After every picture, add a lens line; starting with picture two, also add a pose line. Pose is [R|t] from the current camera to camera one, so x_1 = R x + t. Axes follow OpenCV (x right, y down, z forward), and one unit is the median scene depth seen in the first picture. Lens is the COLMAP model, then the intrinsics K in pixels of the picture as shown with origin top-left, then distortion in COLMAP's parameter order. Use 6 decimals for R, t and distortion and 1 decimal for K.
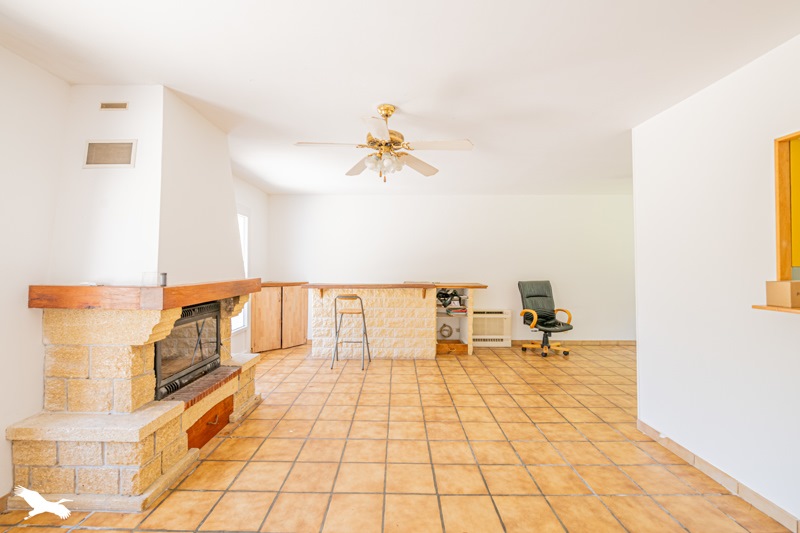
lens RADIAL K [[341.3, 0, 396.9], [0, 341.3, 264.0], [0, 0, 1]] dist [-0.001650, -0.000402]
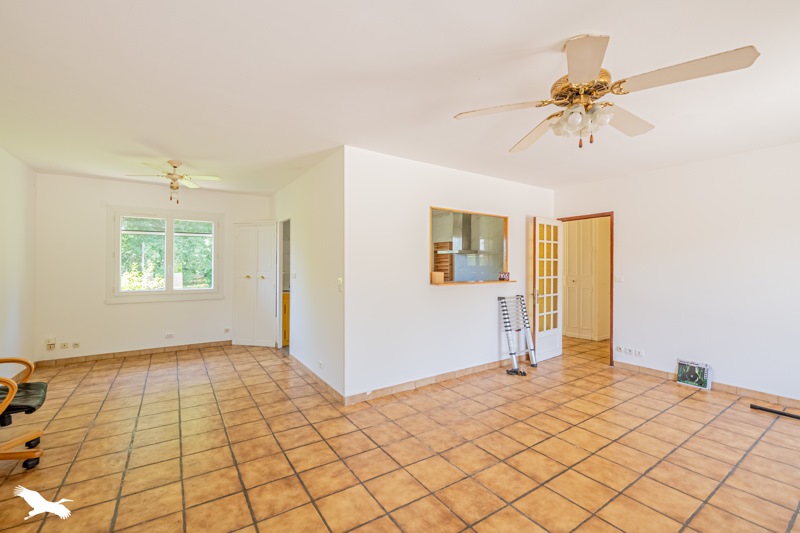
lens RADIAL K [[341.3, 0, 397.7], [0, 341.3, 265.4], [0, 0, 1]] dist [-0.001650, -0.000402]
pose [[-0.550903, -0.006398, 0.834545, -0.357906], [-0.007655, 0.999967, 0.002614, -0.000066], [-0.834534, -0.004948, -0.550934, 1.478595]]
